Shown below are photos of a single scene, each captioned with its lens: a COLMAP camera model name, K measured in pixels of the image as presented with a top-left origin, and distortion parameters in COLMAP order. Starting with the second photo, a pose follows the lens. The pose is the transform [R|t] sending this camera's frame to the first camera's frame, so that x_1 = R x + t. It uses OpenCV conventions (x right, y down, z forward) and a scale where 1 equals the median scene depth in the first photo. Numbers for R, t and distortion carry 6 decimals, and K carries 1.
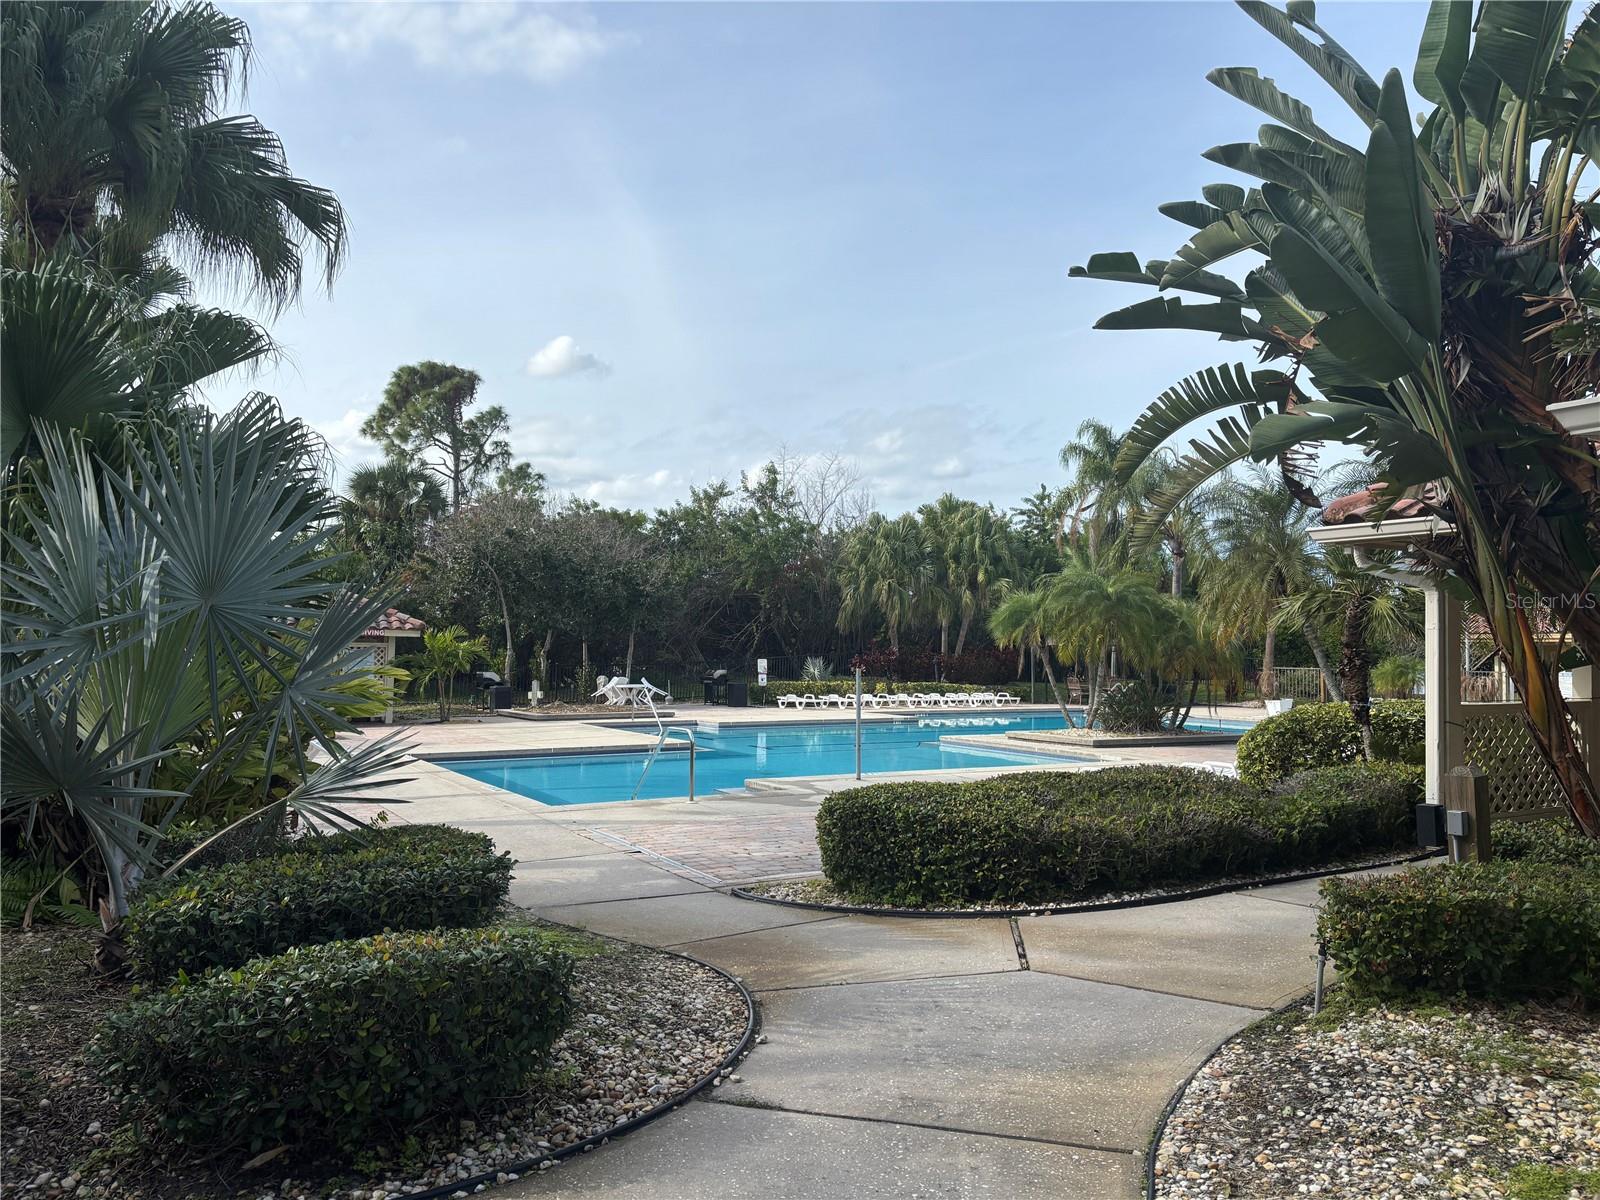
lens RADIAL K [[1213.9, 0, 797.7], [0, 1213.9, 599.8], [0, 0, 1]] dist [0.000534, -0.000277]
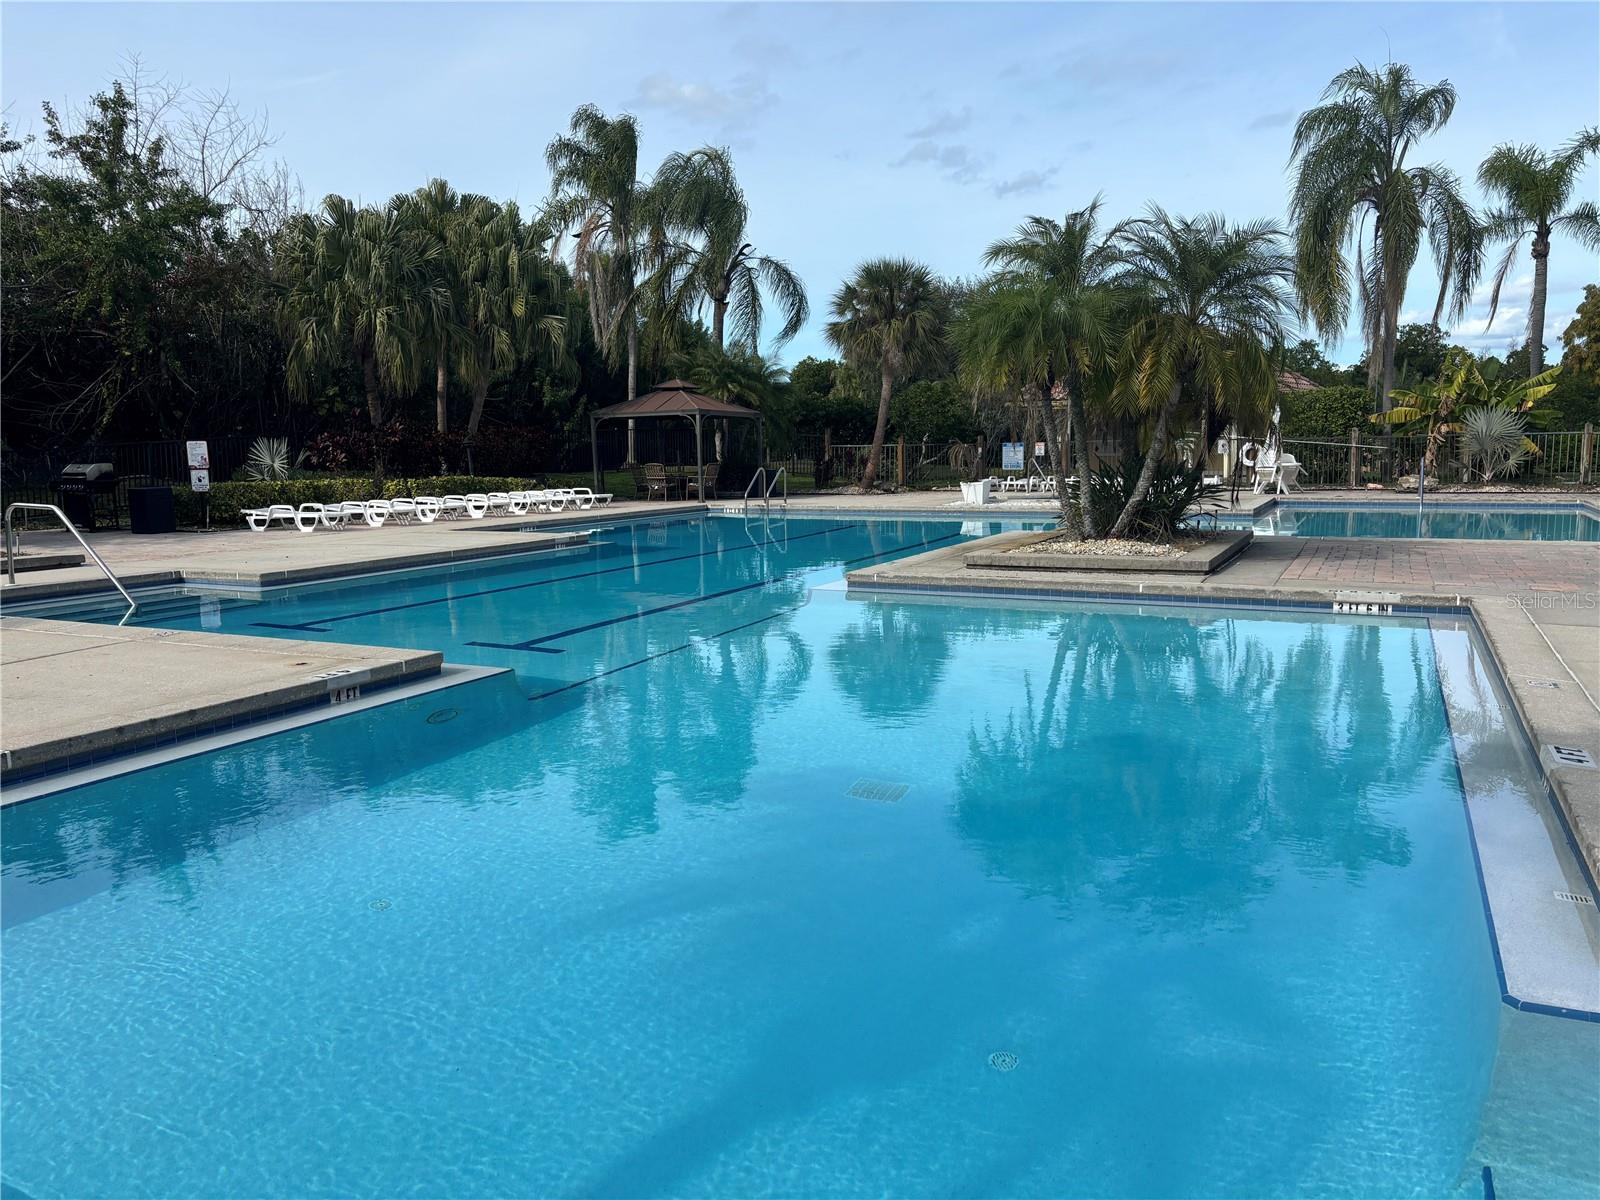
lens RADIAL K [[1213.9, 0, 802.3], [0, 1213.9, 597.7], [0, 0, 1]] dist [0.000534, -0.000277]
pose [[0.822374, -0.093730, 0.561174, -0.100419], [0.004593, 0.987398, 0.158189, 0.030346], [-0.568929, -0.127513, 0.812441, 0.373849]]
